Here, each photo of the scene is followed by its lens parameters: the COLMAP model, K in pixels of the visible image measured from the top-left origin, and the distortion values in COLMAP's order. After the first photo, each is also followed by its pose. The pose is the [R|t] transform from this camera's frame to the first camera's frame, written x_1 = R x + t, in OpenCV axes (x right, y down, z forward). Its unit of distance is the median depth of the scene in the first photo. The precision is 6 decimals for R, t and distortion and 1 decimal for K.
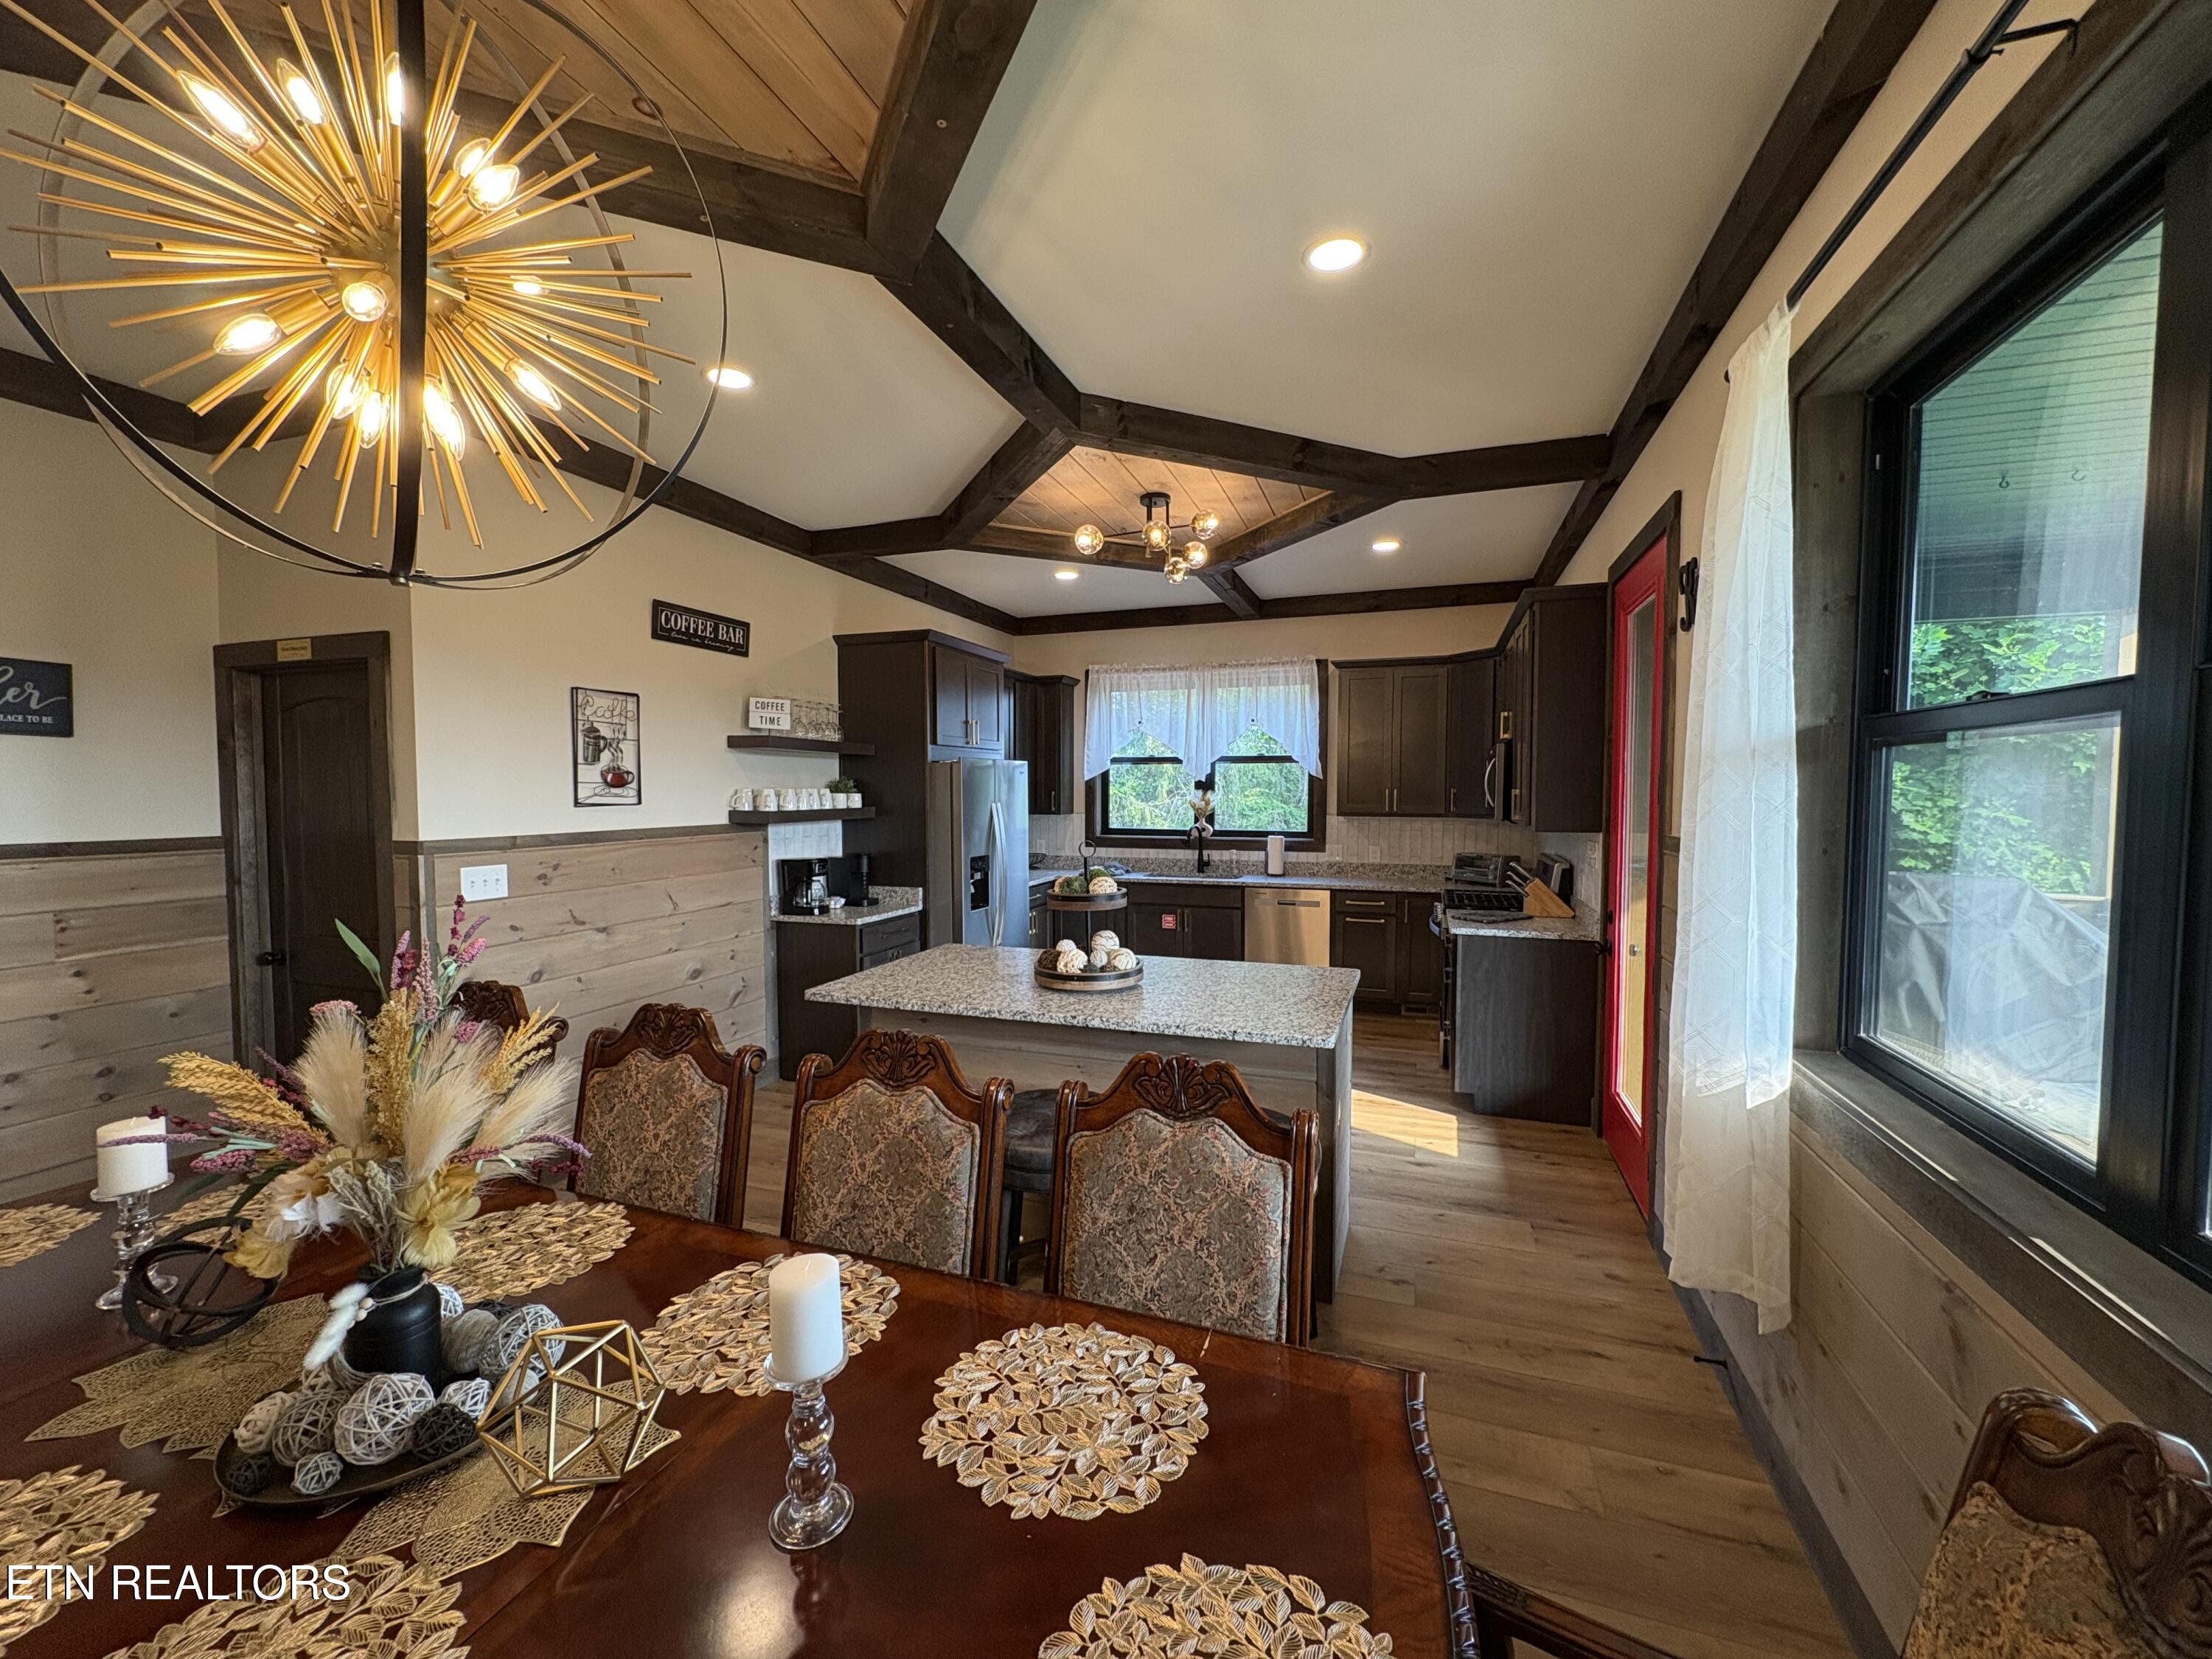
lens RADIAL K [[880.7, 0, 1103.5], [0, 880.7, 829.7], [0, 0, 1]] dist [-0.003883, -0.000245]
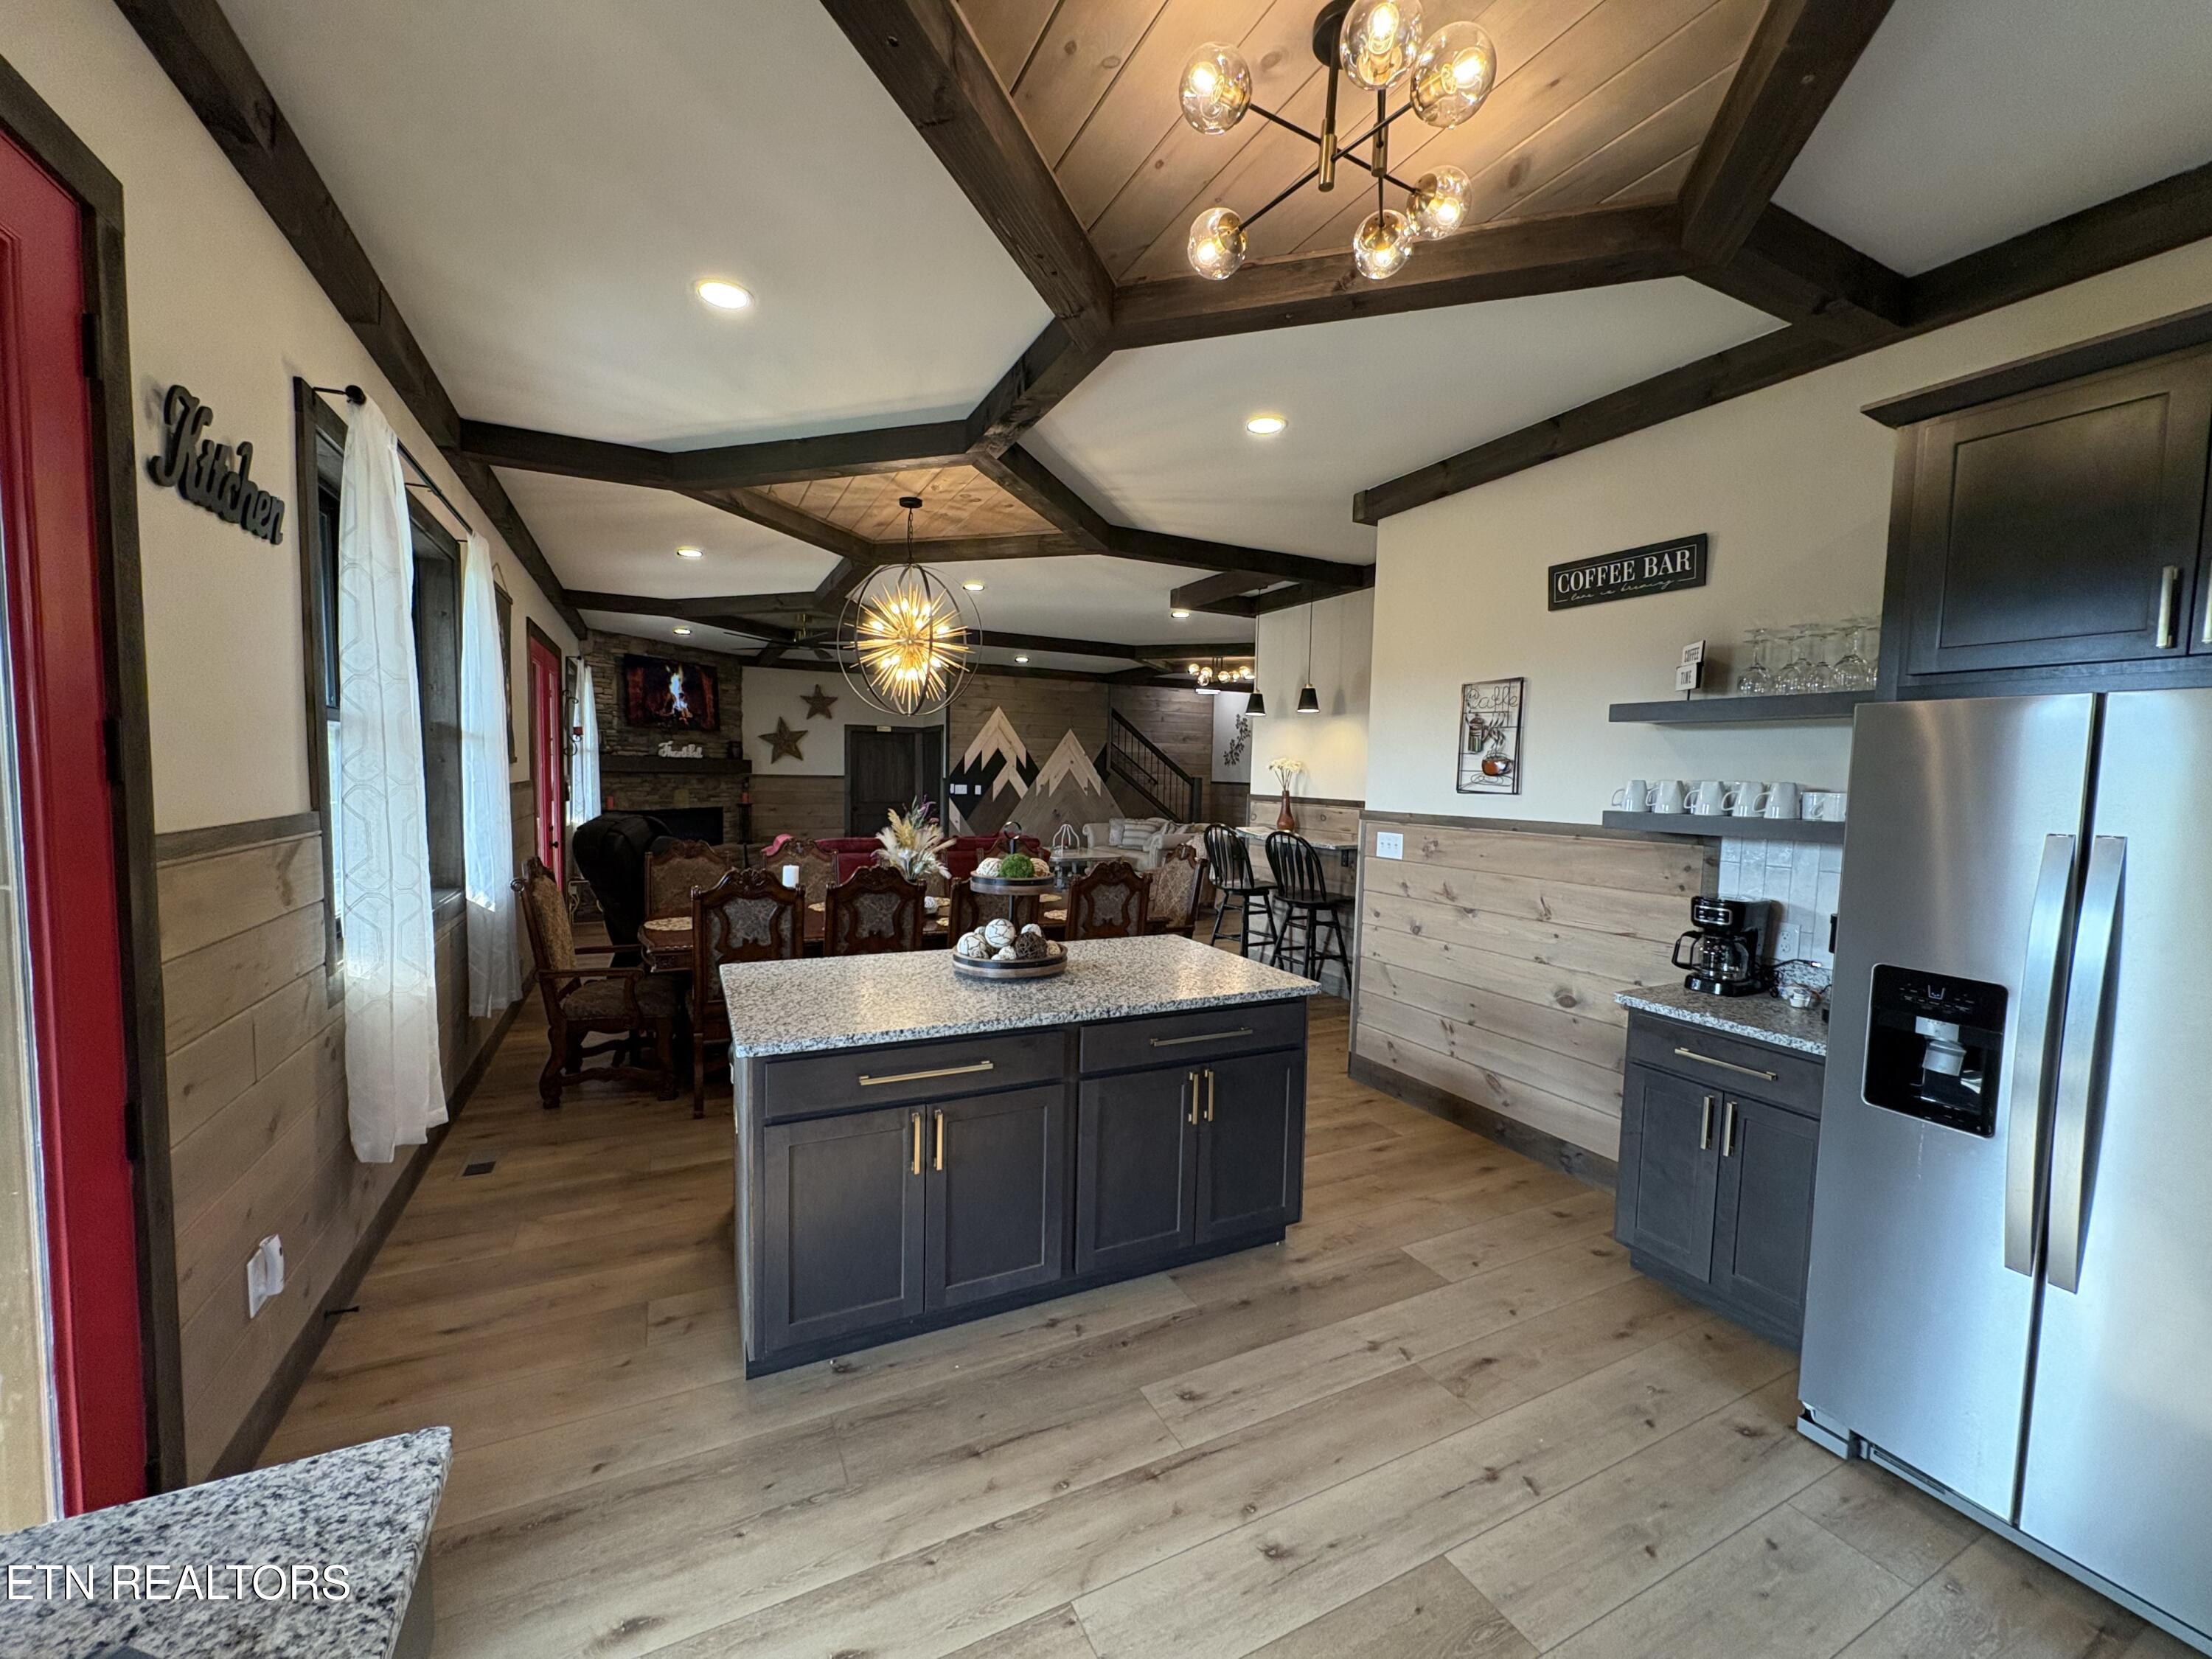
lens RADIAL K [[880.7, 0, 1100.3], [0, 880.7, 830.4], [0, 0, 1]] dist [-0.003883, -0.000245]
pose [[-0.691157, 0.036009, -0.721807, 0.426179], [-0.056731, 0.992973, 0.103858, -0.057484], [0.720474, 0.112731, -0.684258, 1.213289]]
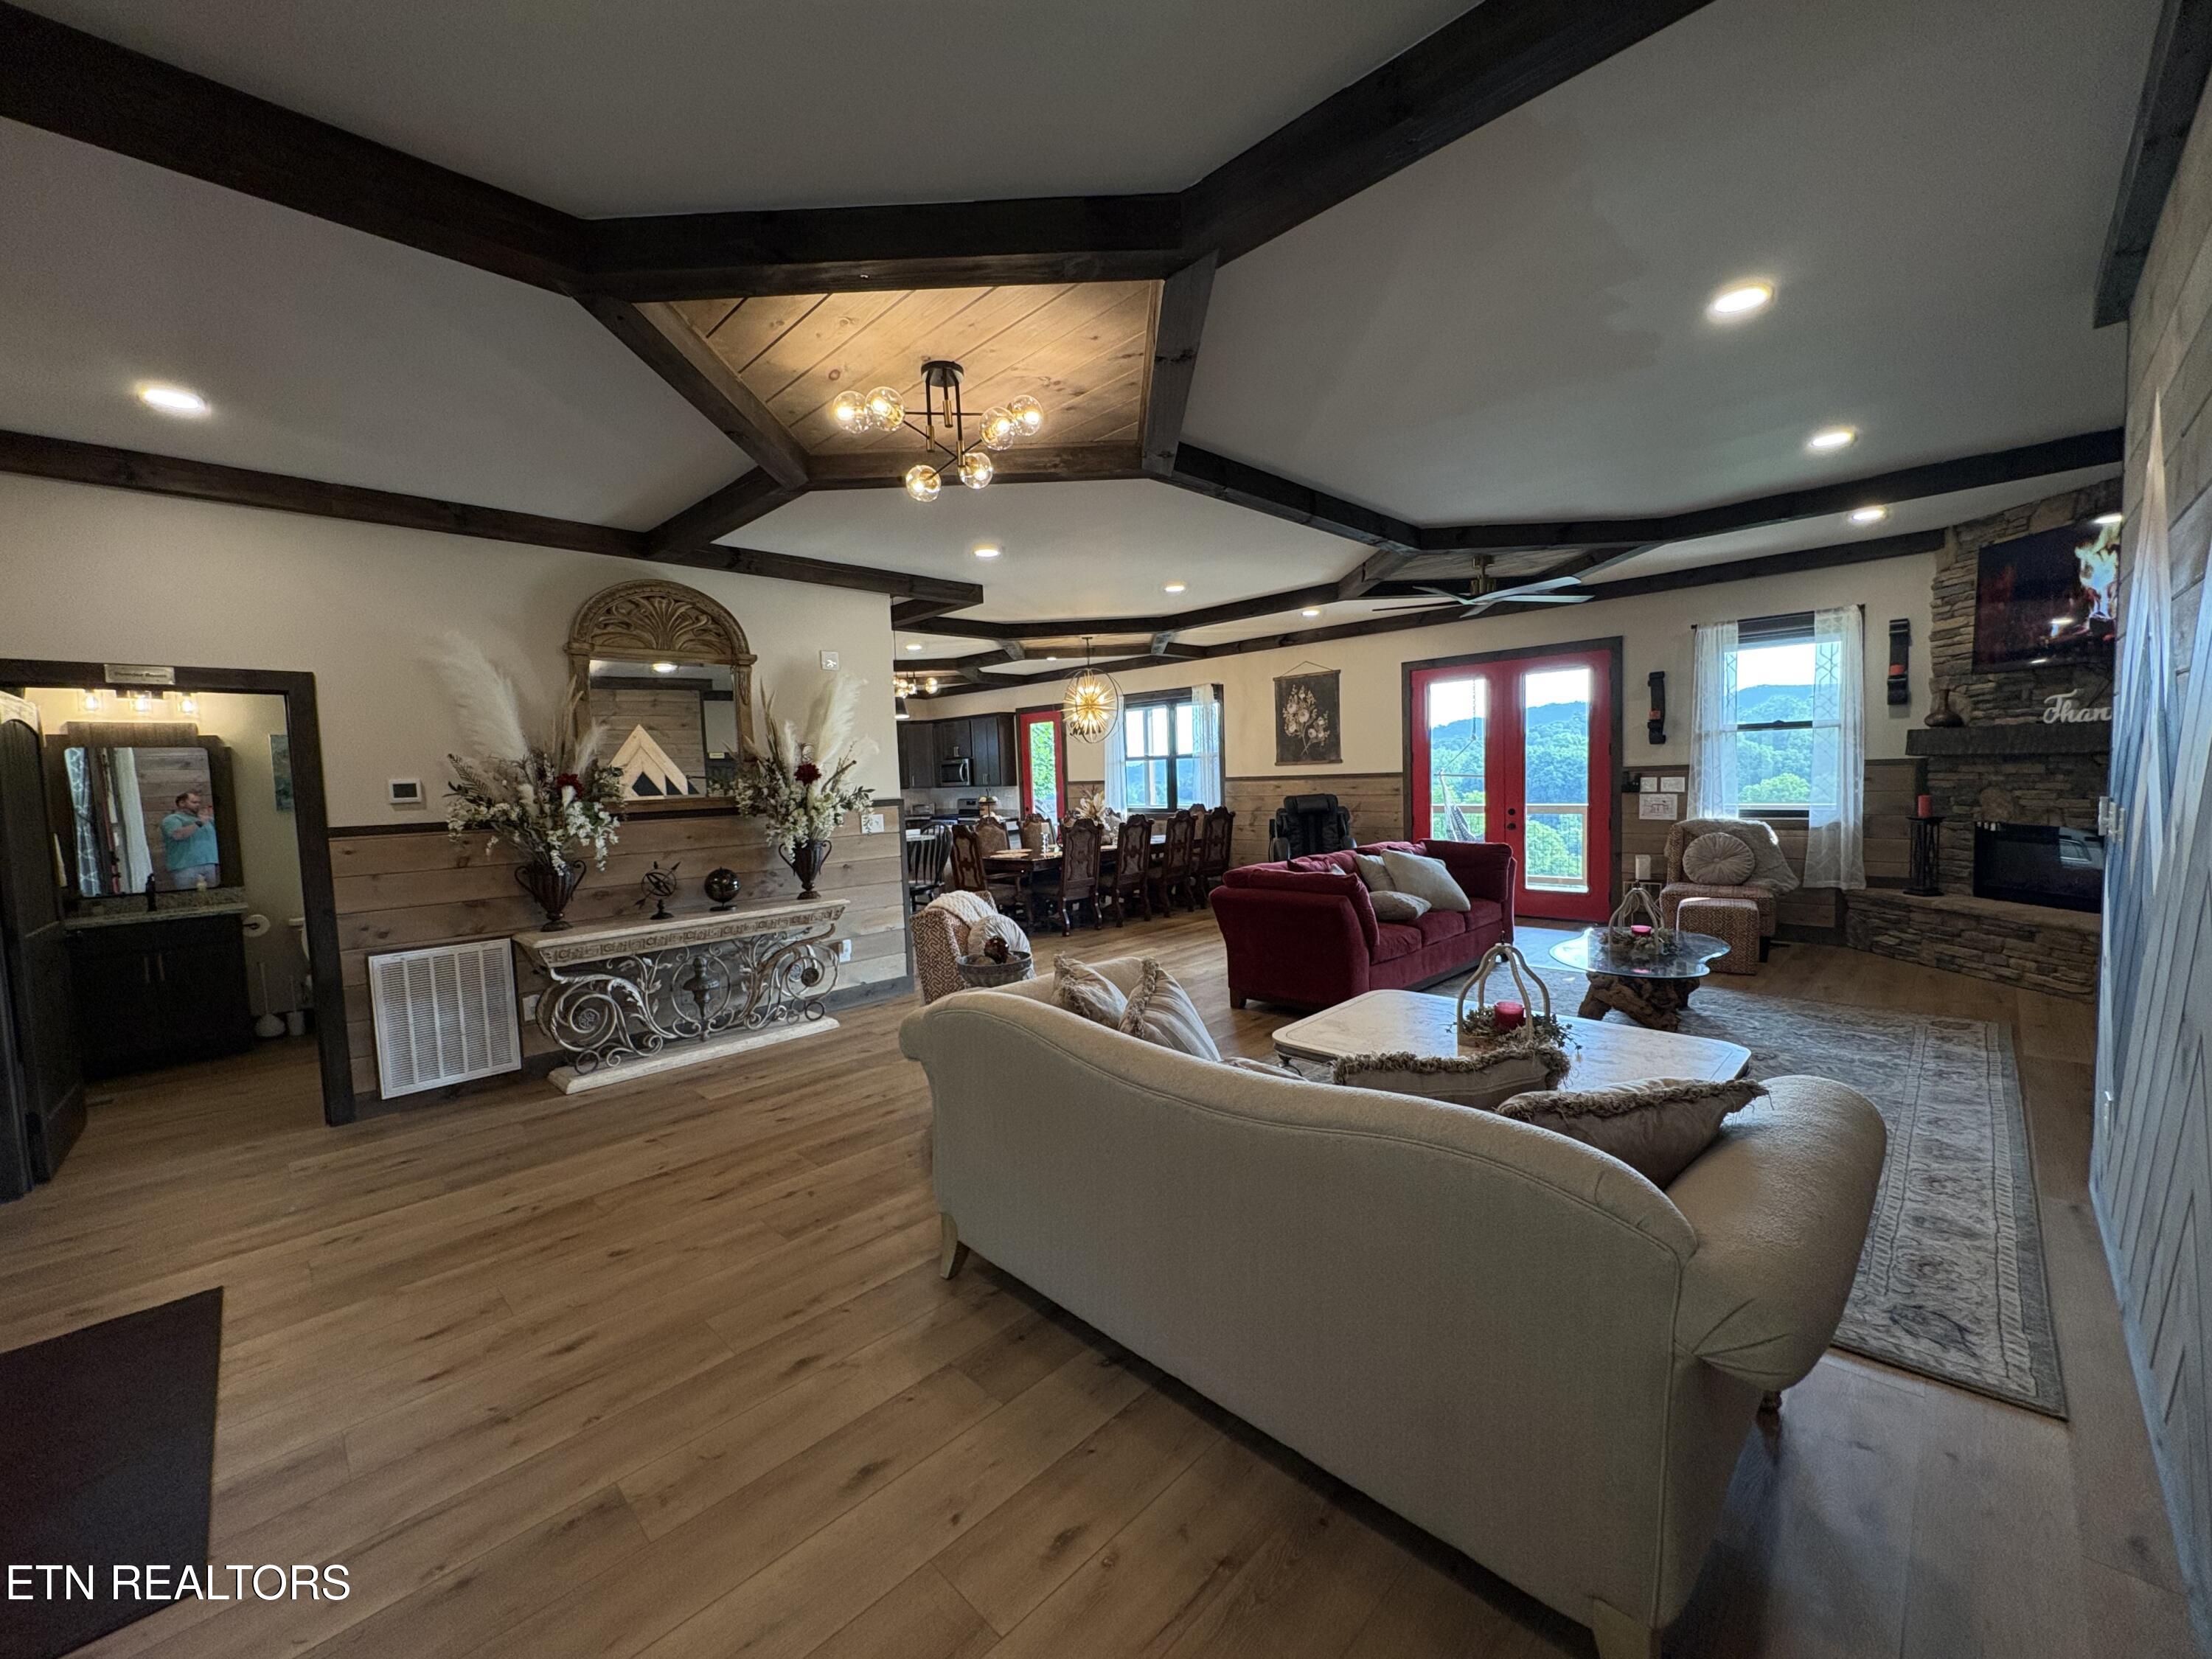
lens RADIAL K [[880.7, 0, 1106.4], [0, 880.7, 830.7], [0, 0, 1]] dist [-0.003883, -0.000245]
pose [[0.416091, -0.074047, 0.906303, -2.060638], [0.081722, 0.995691, 0.043831, 0.045329], [-0.905643, 0.055827, 0.420349, -0.577829]]
